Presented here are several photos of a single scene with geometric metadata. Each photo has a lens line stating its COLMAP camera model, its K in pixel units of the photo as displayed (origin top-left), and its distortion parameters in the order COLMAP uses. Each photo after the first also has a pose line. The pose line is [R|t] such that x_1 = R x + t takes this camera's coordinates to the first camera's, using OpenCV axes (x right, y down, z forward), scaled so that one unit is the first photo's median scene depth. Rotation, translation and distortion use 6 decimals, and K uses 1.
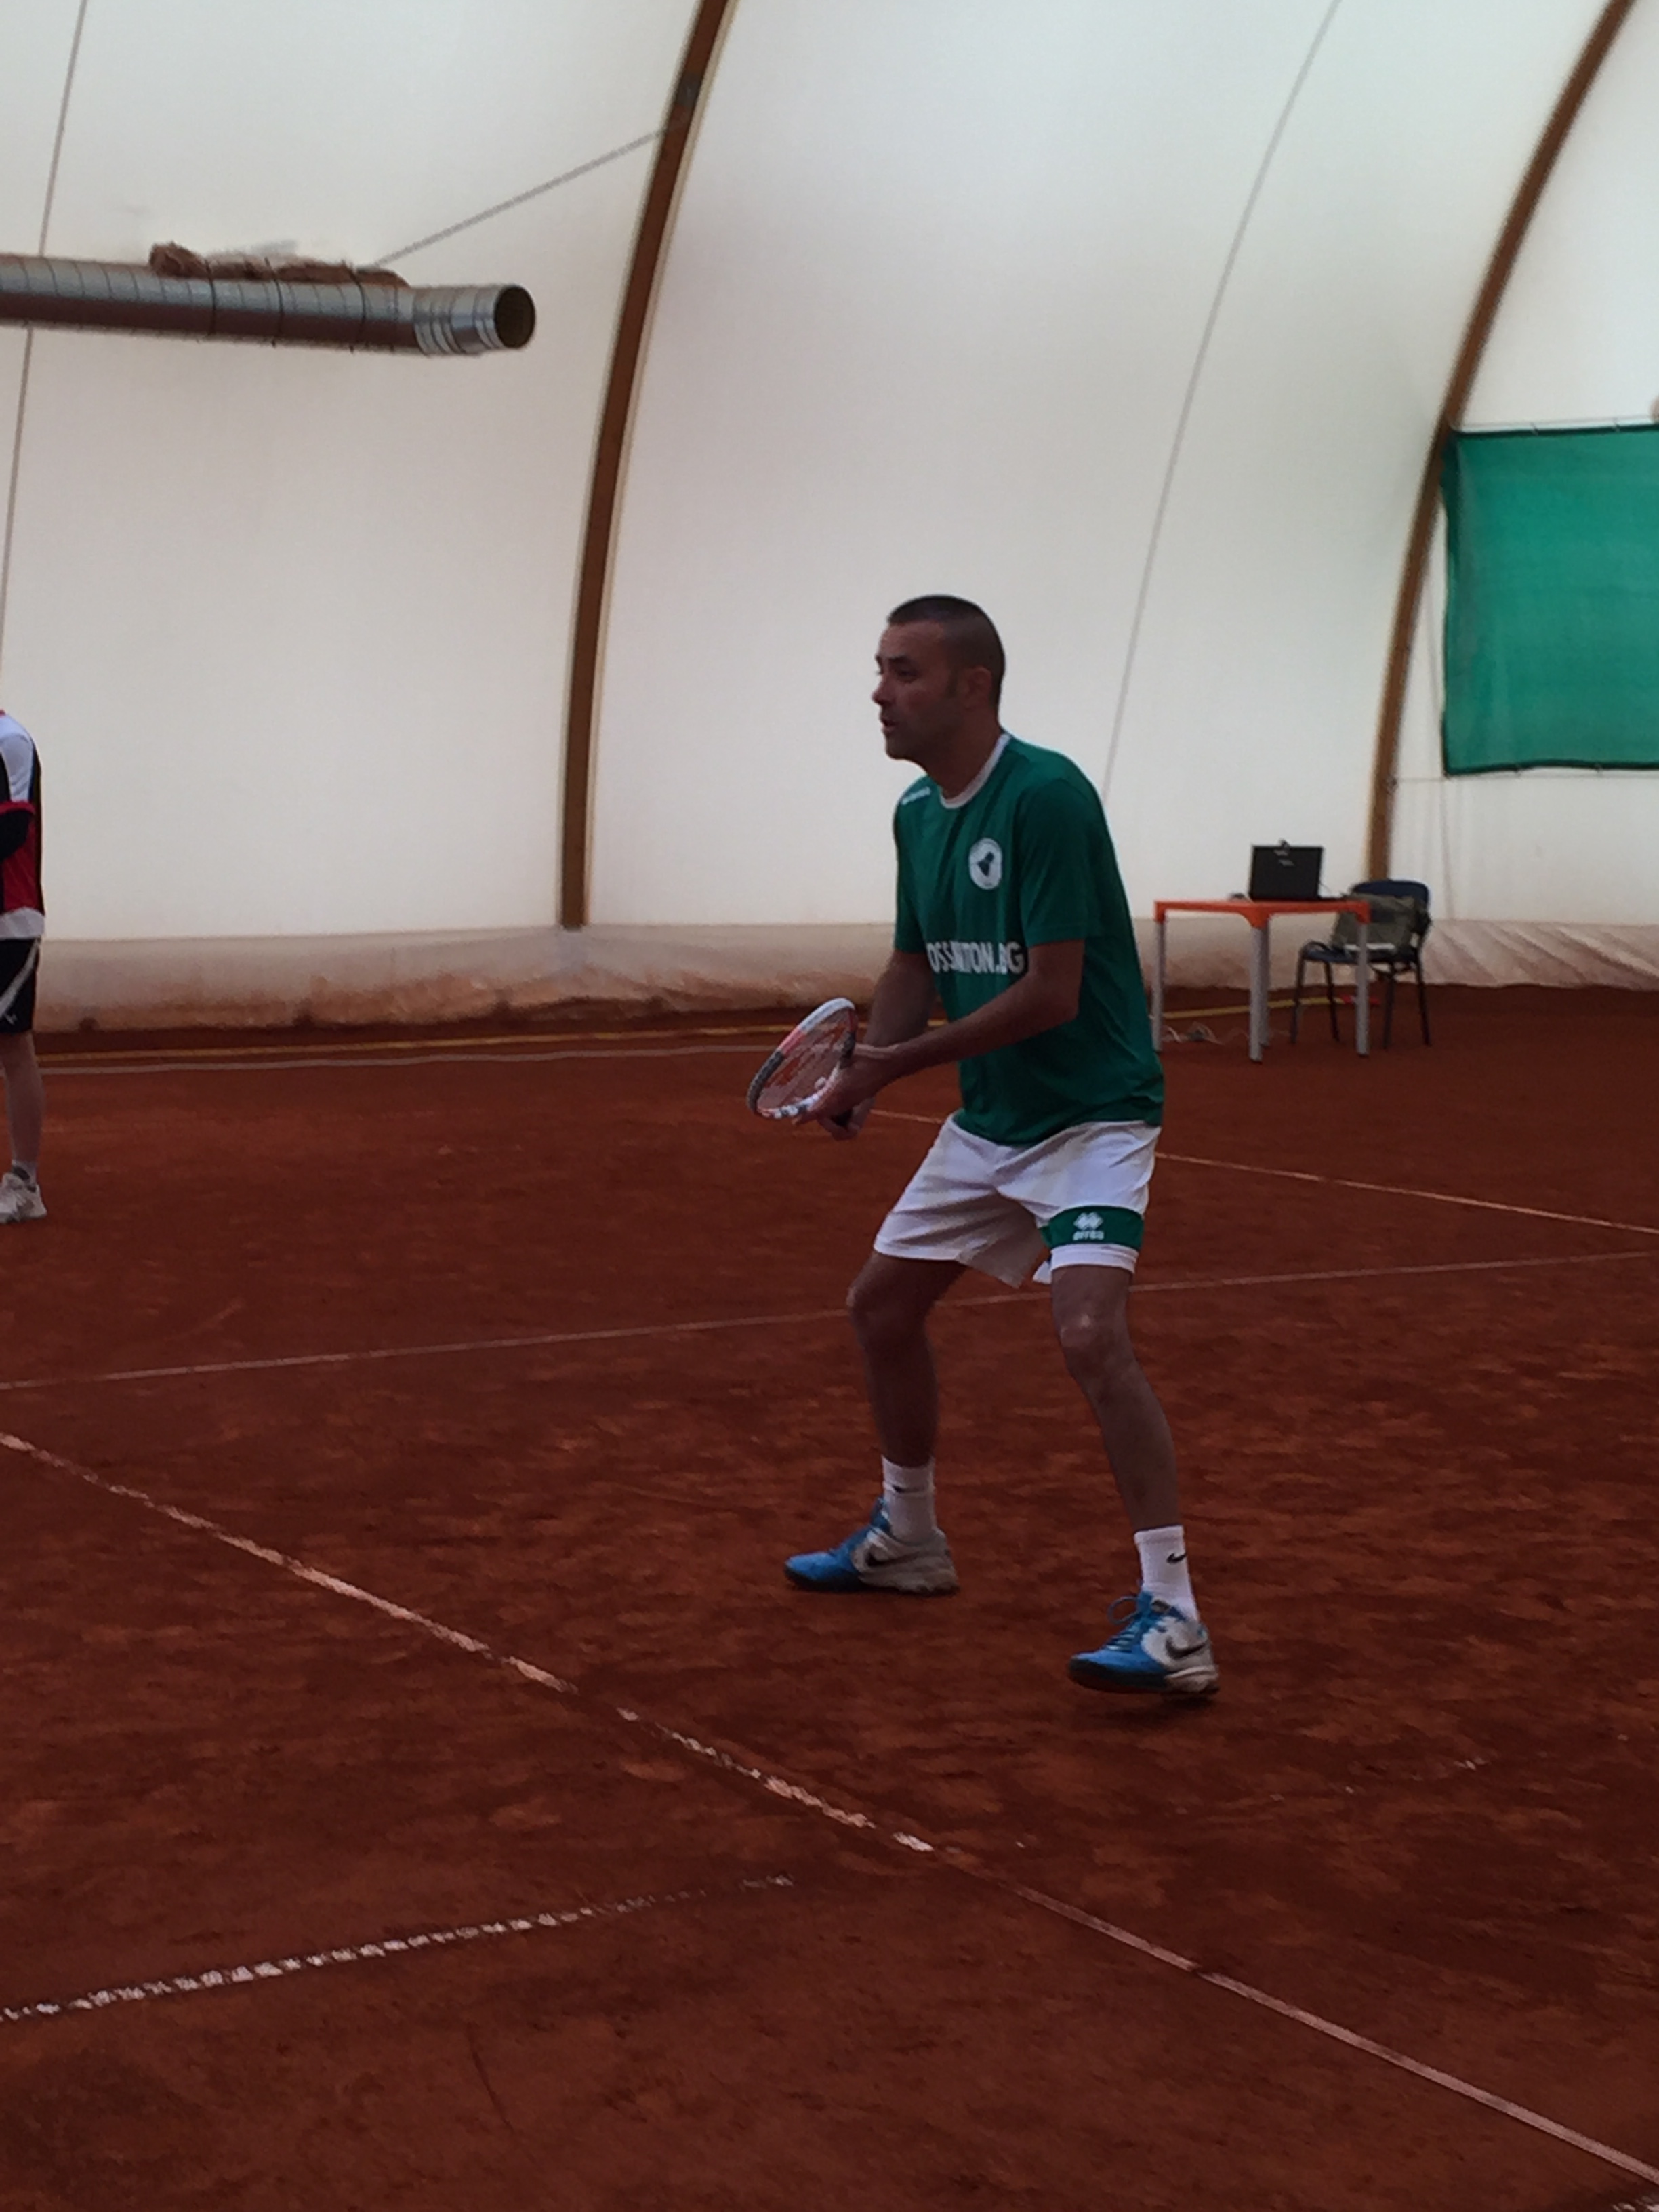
lens RADIAL K [[3923.5, 0, 832.7], [0, 3923.5, 1102.8], [0, 0, 1]] dist [0.053782, 0.065207]
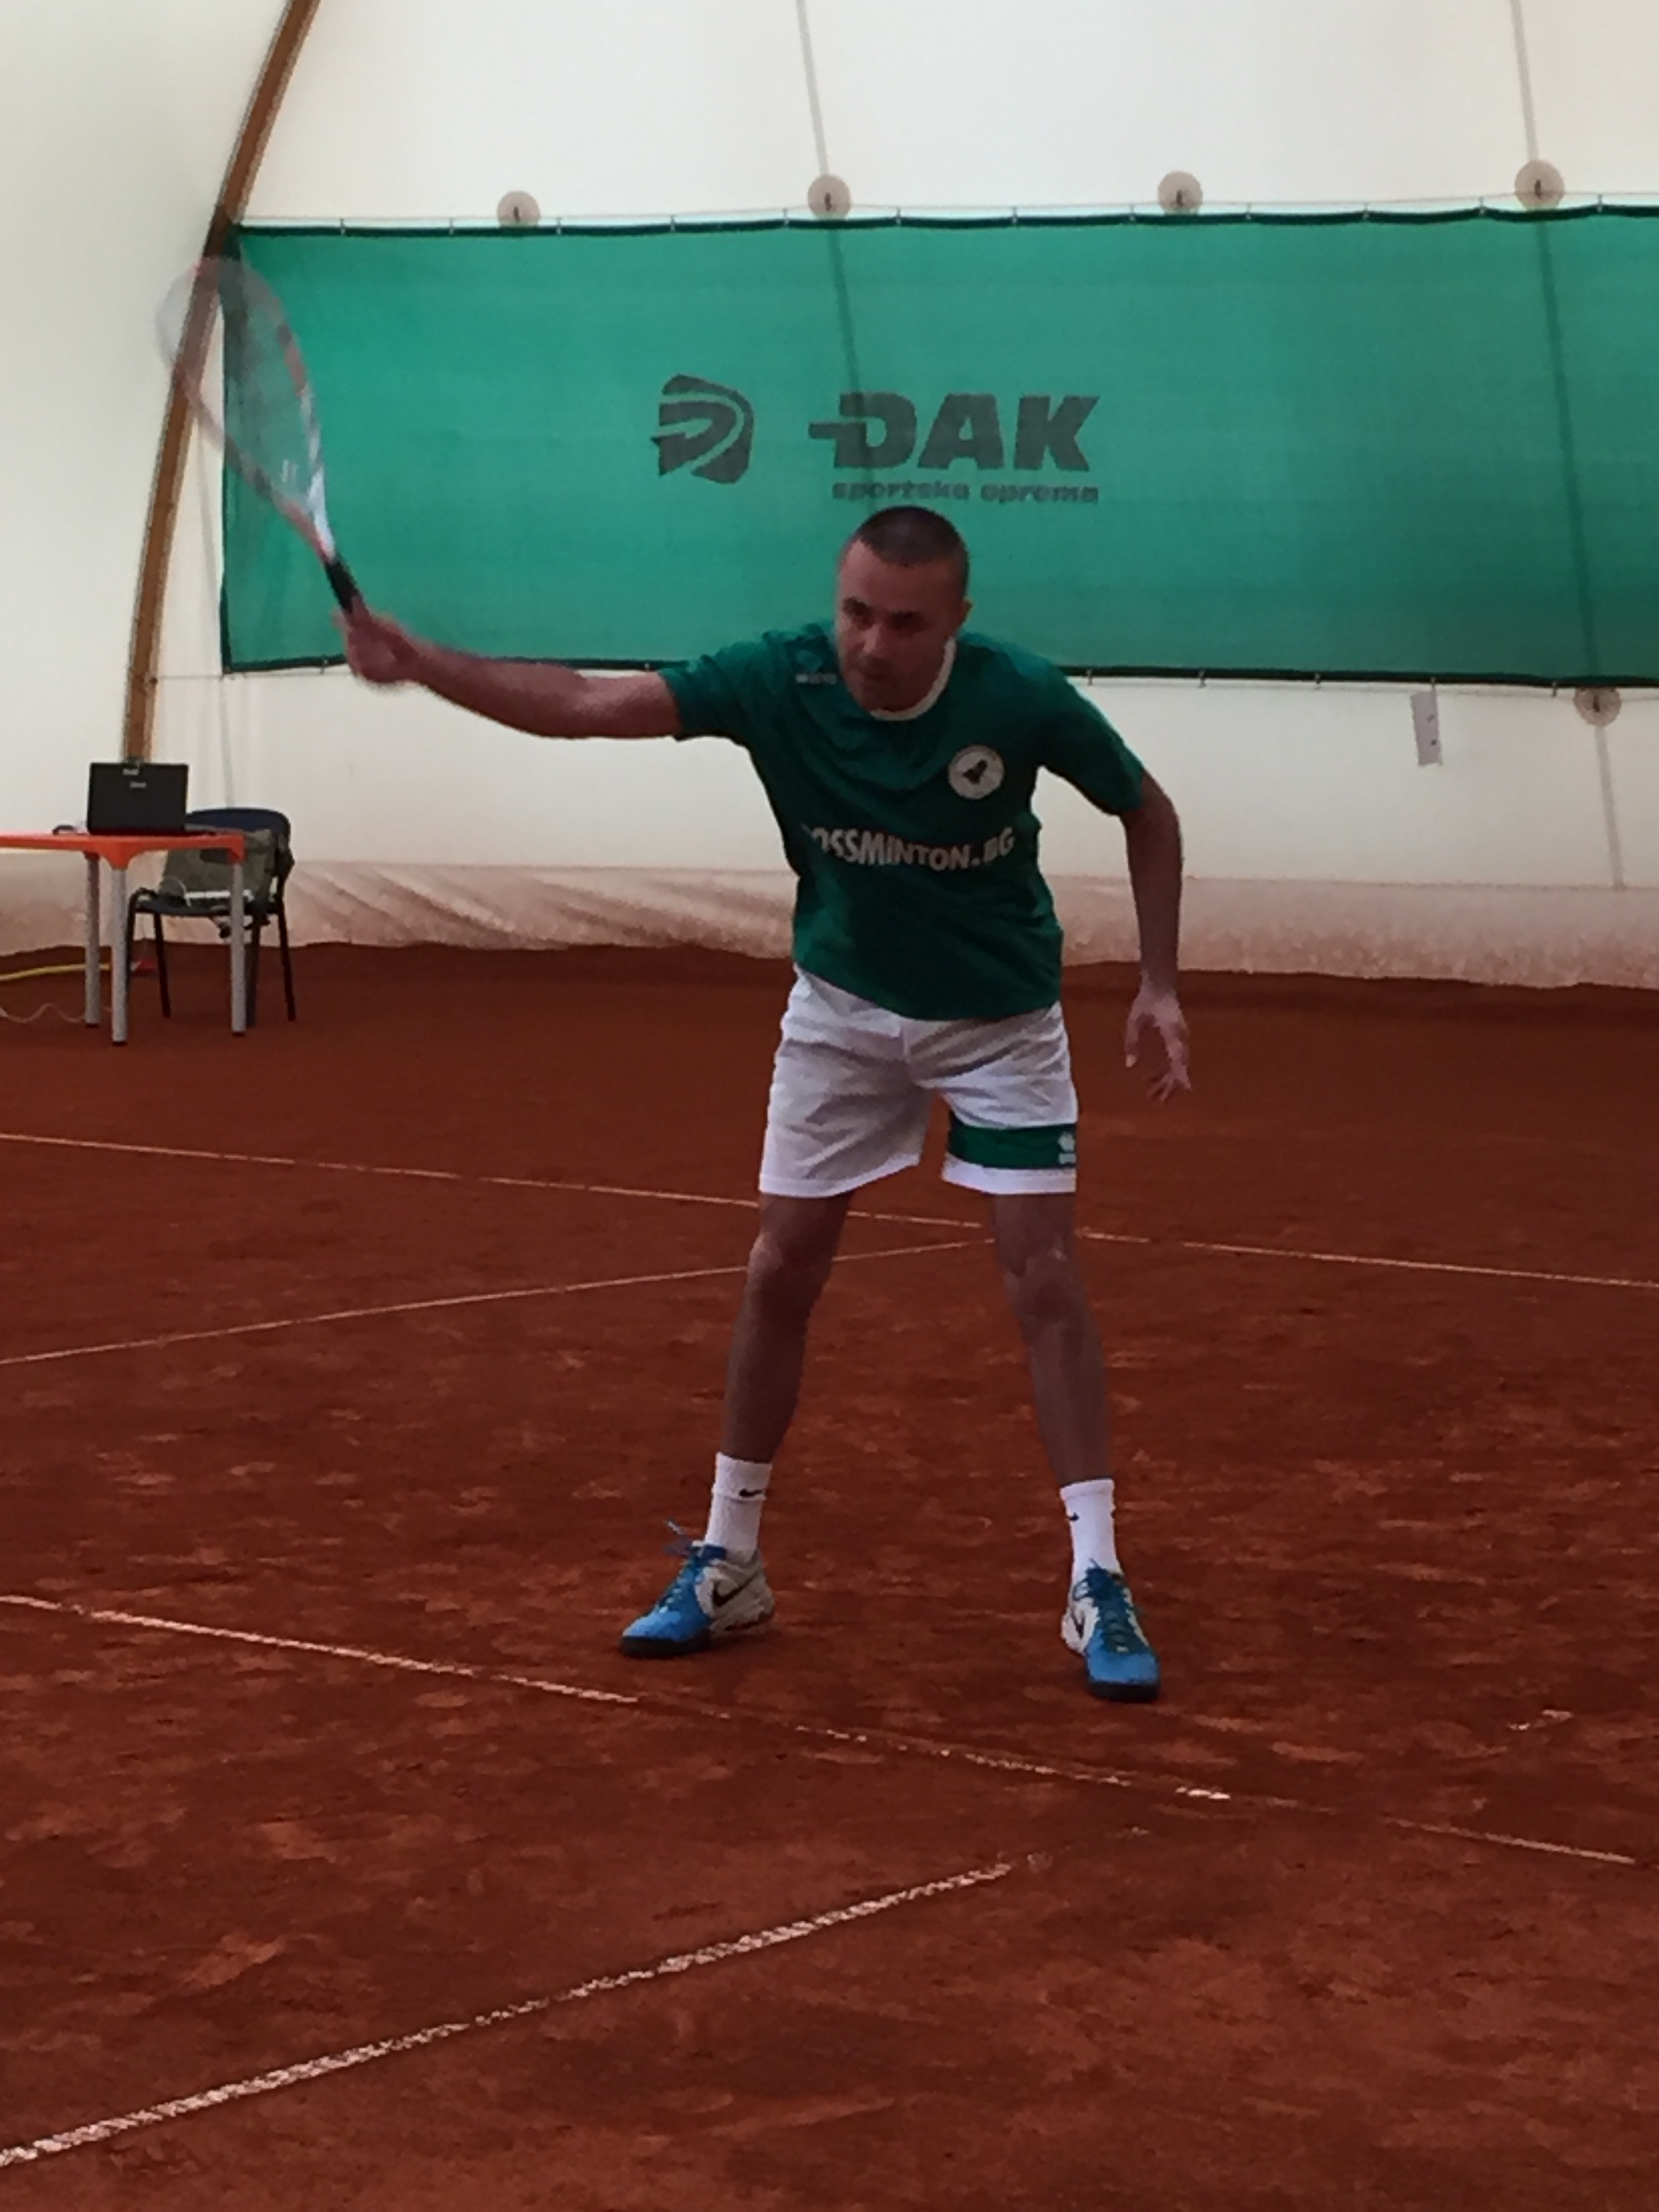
lens RADIAL K [[5572.7, 0, 829.5], [0, 5572.7, 1106.0], [0, 0, 1]] dist [0.061360, 0.011725]
pose [[0.931663, -0.022556, 0.362622, -0.134805], [0.024040, 0.999711, 0.000418, 0.003926], [-0.362527, 0.008328, 0.931936, -0.059496]]
